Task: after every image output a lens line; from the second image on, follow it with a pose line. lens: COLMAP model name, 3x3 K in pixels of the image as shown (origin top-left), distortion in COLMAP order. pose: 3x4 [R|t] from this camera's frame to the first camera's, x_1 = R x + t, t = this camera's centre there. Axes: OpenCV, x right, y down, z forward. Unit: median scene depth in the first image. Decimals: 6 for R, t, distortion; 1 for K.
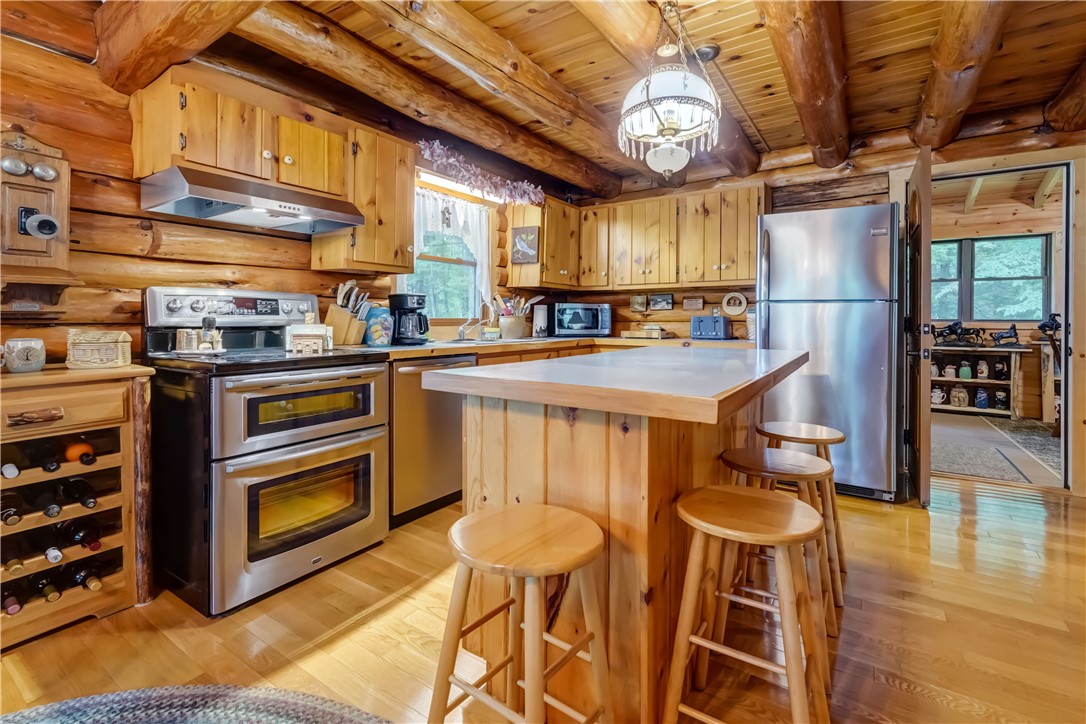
lens RADIAL K [[496.3, 0, 540.1], [0, 496.3, 317.3], [0, 0, 1]] dist [-0.003609, 0.002891]
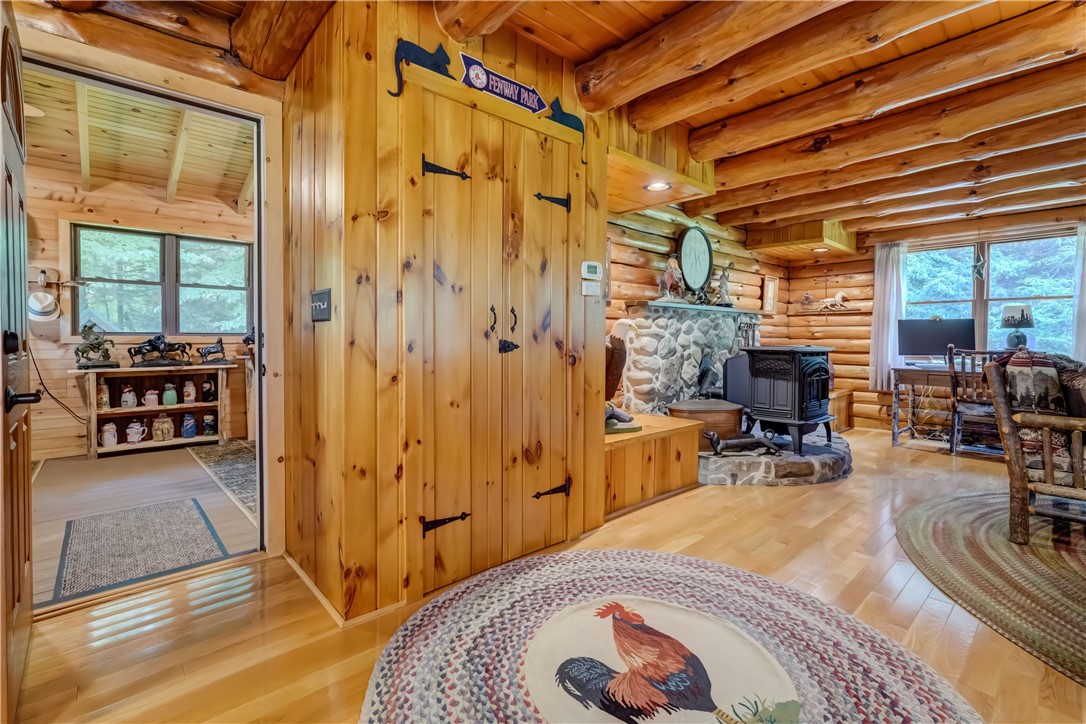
lens RADIAL K [[496.3, 0, 539.7], [0, 496.3, 349.9], [0, 0, 1]] dist [-0.003609, 0.002891]
pose [[0.256050, -0.026966, 0.966287, 0.288345], [-0.003838, 0.999575, 0.028912, 0.009327], [-0.966656, -0.011111, 0.255837, 0.258563]]
